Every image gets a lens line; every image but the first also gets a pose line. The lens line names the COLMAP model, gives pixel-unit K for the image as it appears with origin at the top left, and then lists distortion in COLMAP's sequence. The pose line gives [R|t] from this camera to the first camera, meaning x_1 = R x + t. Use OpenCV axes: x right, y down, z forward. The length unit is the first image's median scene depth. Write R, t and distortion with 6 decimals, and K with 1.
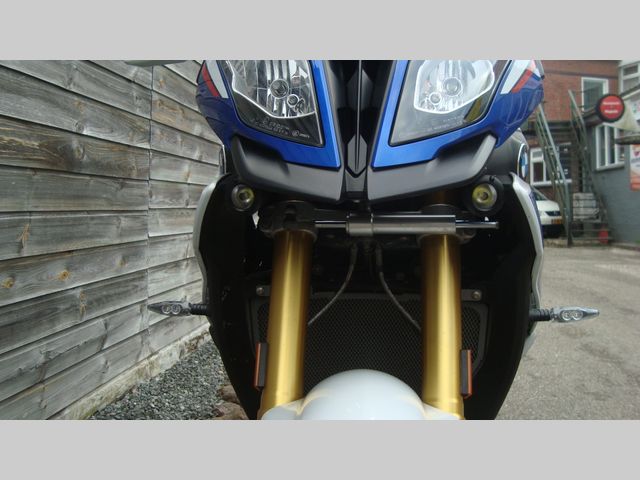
lens RADIAL K [[622.0, 0, 320.1], [0, 622.0, 239.4], [0, 0, 1]] dist [-0.121929, 0.000000]
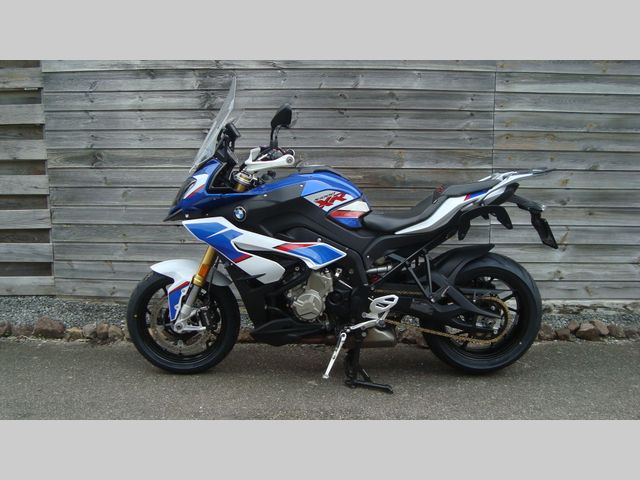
lens RADIAL K [[622.0, 0, 317.6], [0, 622.0, 246.5], [0, 0, 1]] dist [-0.121929, 0.000000]
pose [[0.100131, 0.159341, -0.982132, 1.595839], [-0.052513, 0.986564, 0.154706, -0.217375], [0.993588, 0.036083, 0.107153, 0.515242]]
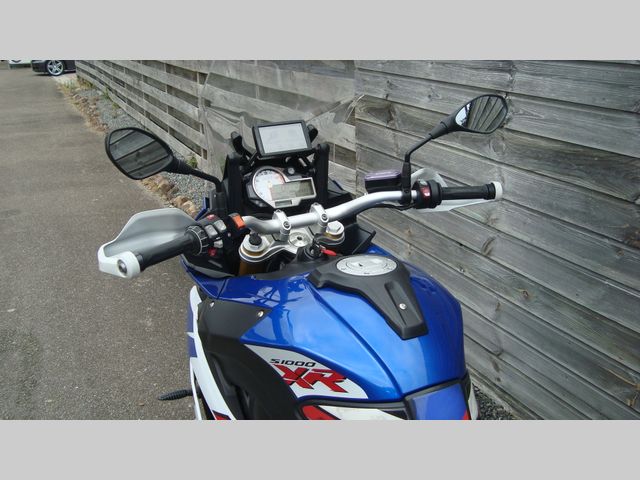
lens RADIAL K [[622.0, 0, 319.0], [0, 622.0, 237.8], [0, 0, 1]] dist [-0.121929, 0.000000]
pose [[-0.840608, 0.184029, -0.509423, 0.393462], [-0.023755, 0.927082, 0.374106, -0.418110], [0.541123, 0.326578, -0.774940, 1.086897]]
